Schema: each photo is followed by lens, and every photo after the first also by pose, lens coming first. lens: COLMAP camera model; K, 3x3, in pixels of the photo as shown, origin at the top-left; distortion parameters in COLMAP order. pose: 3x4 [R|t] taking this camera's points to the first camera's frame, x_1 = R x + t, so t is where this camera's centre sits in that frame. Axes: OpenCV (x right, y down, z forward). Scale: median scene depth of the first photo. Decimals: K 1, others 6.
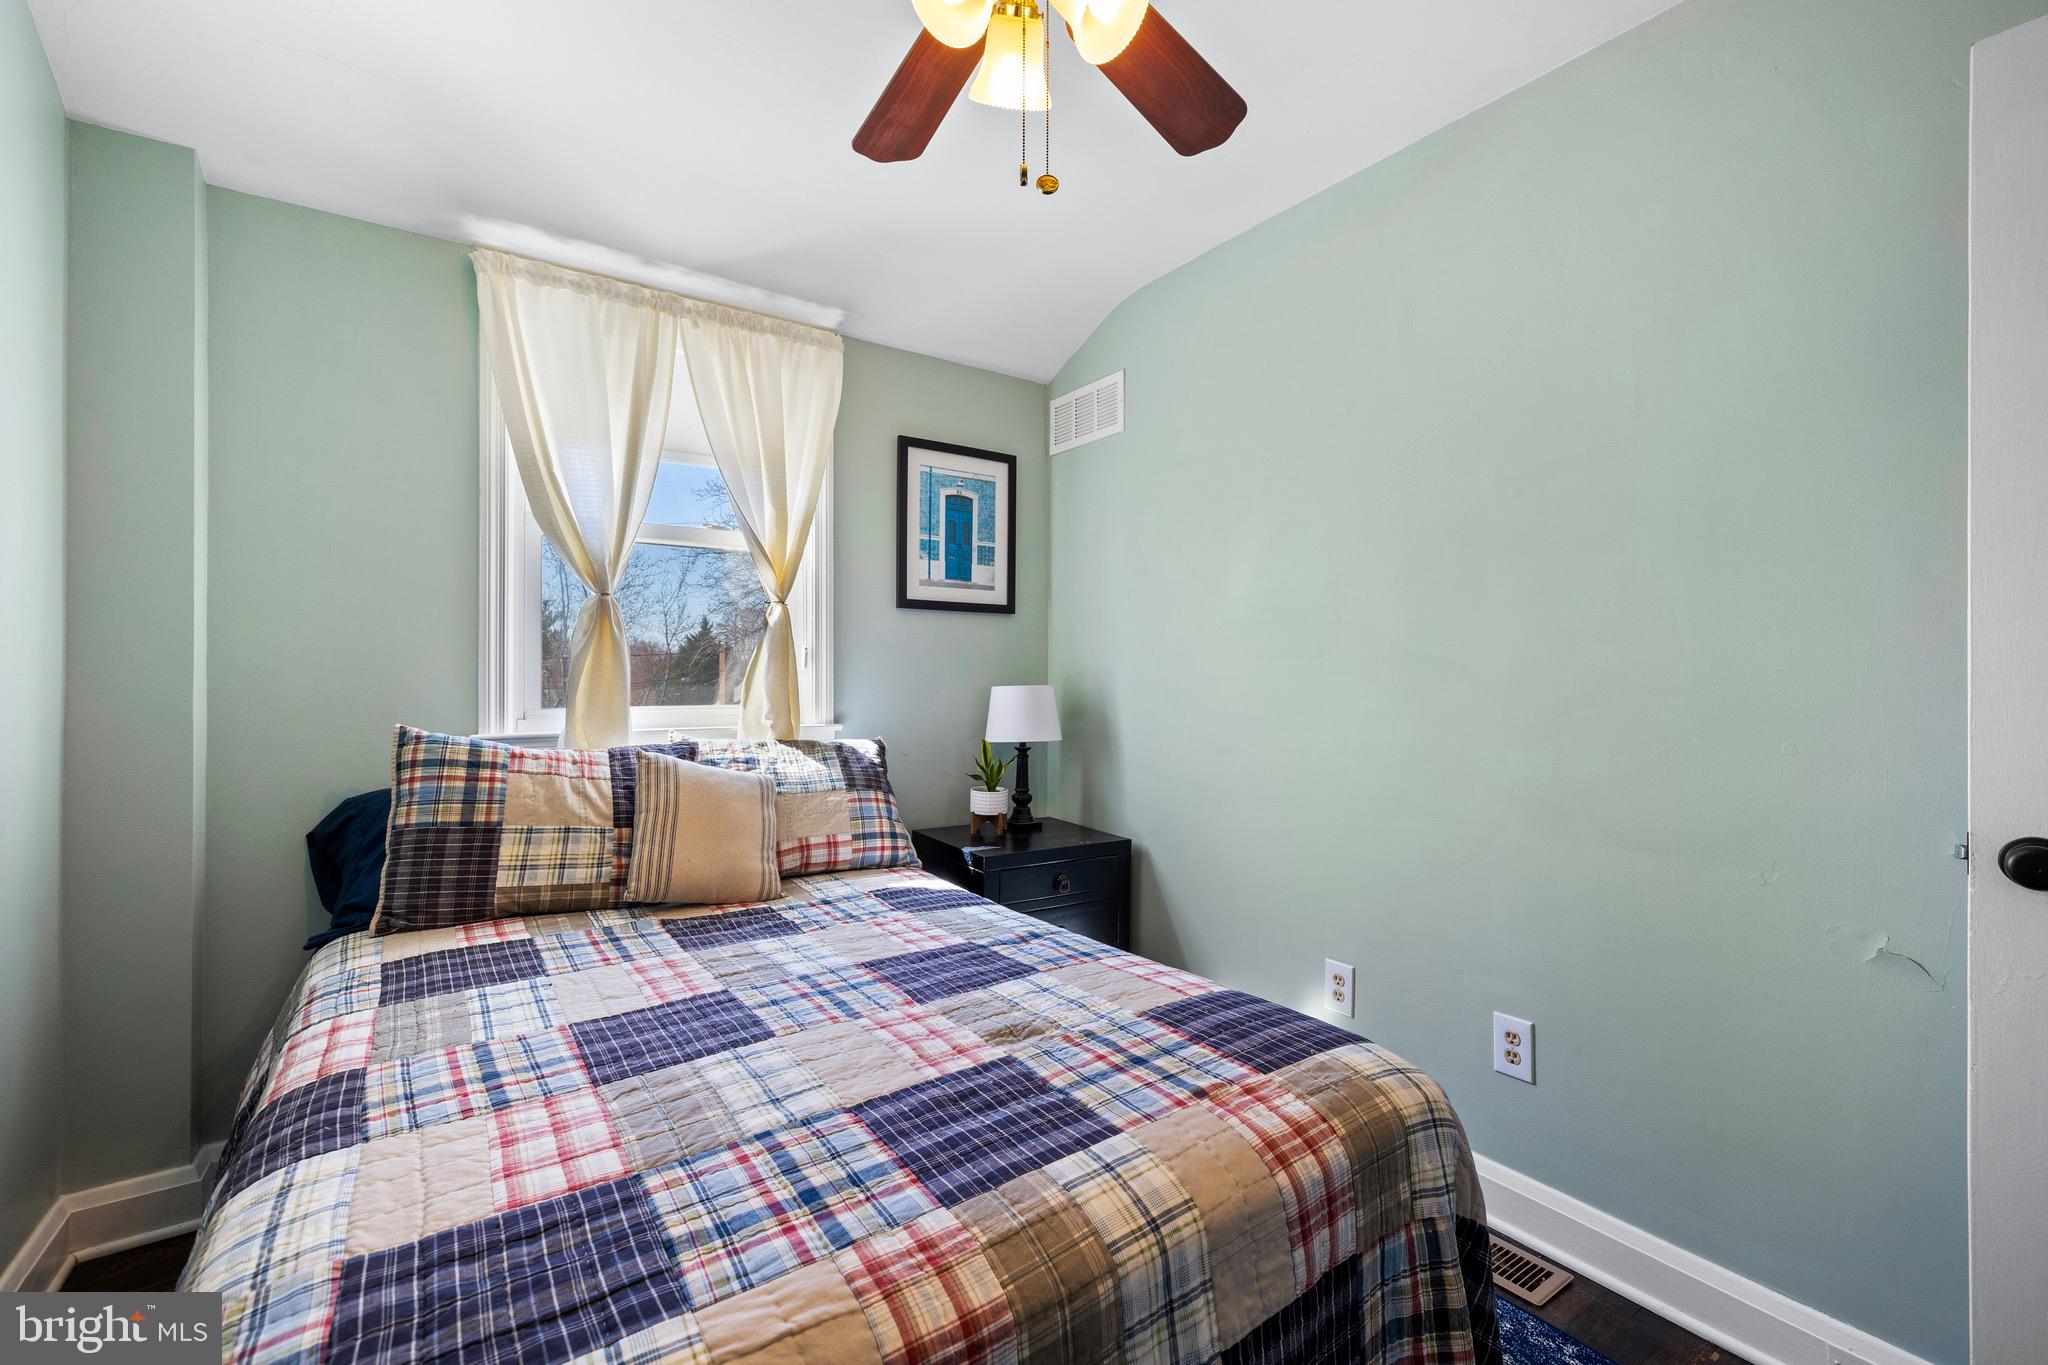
lens RADIAL K [[879.5, 0, 1024.0], [0, 879.5, 682.5], [0, 0, 1]] dist [-0.000461, 0.000006]
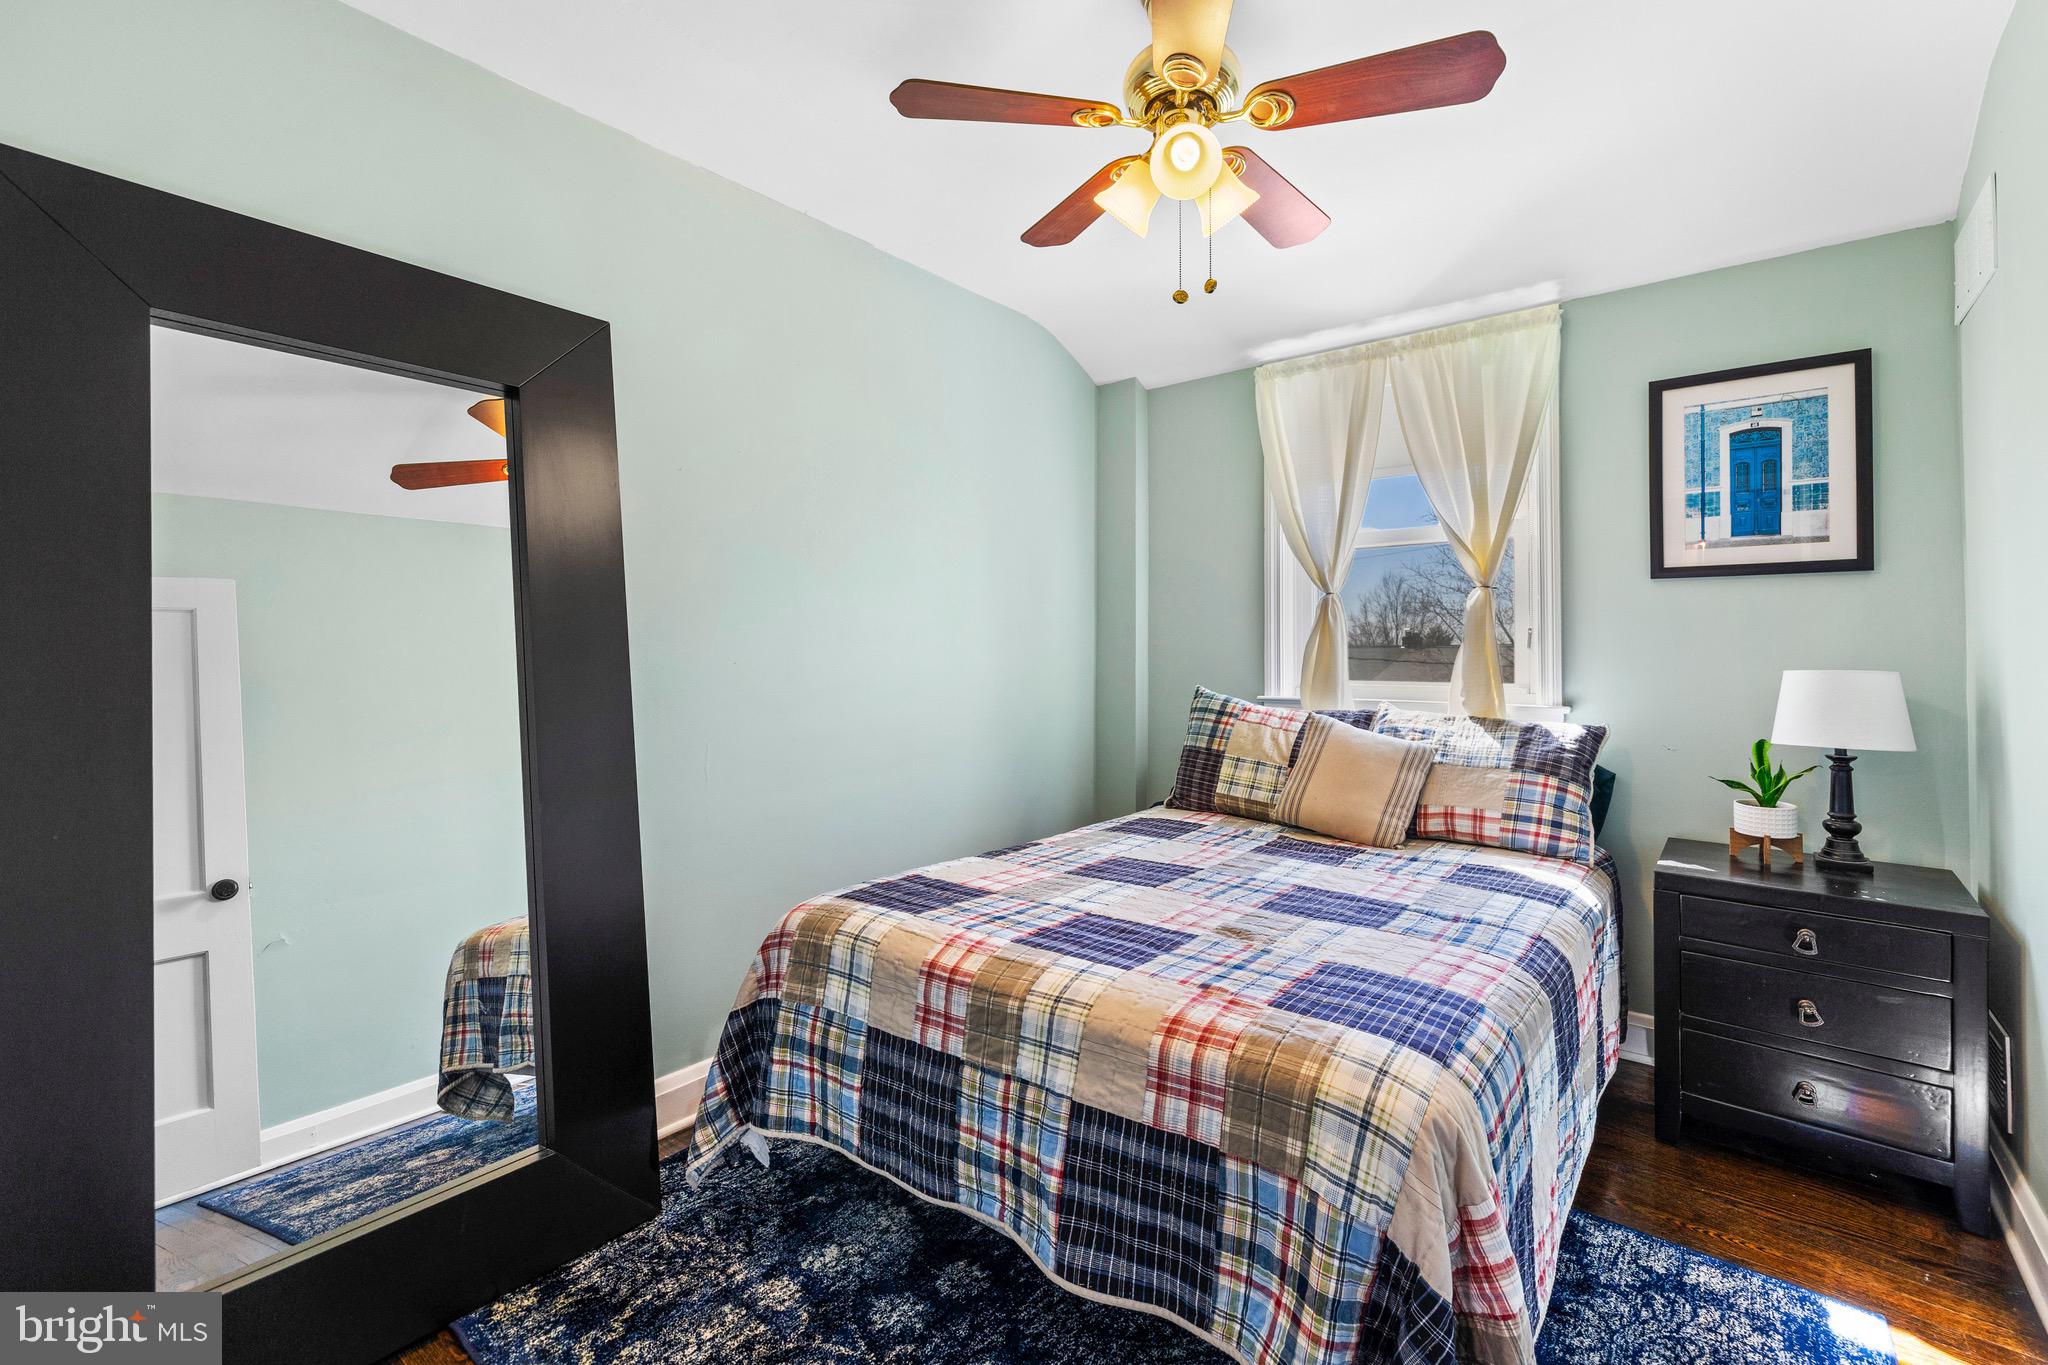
lens RADIAL K [[892.0, 0, 1017.4], [0, 892.0, 653.2], [0, 0, 1]] dist [-0.001546, -0.000093]
pose [[0.274986, -0.002066, -0.961446, 0.657323], [-0.010405, 0.999933, -0.005125, 0.000129], [0.961392, 0.011413, 0.274946, 0.187201]]
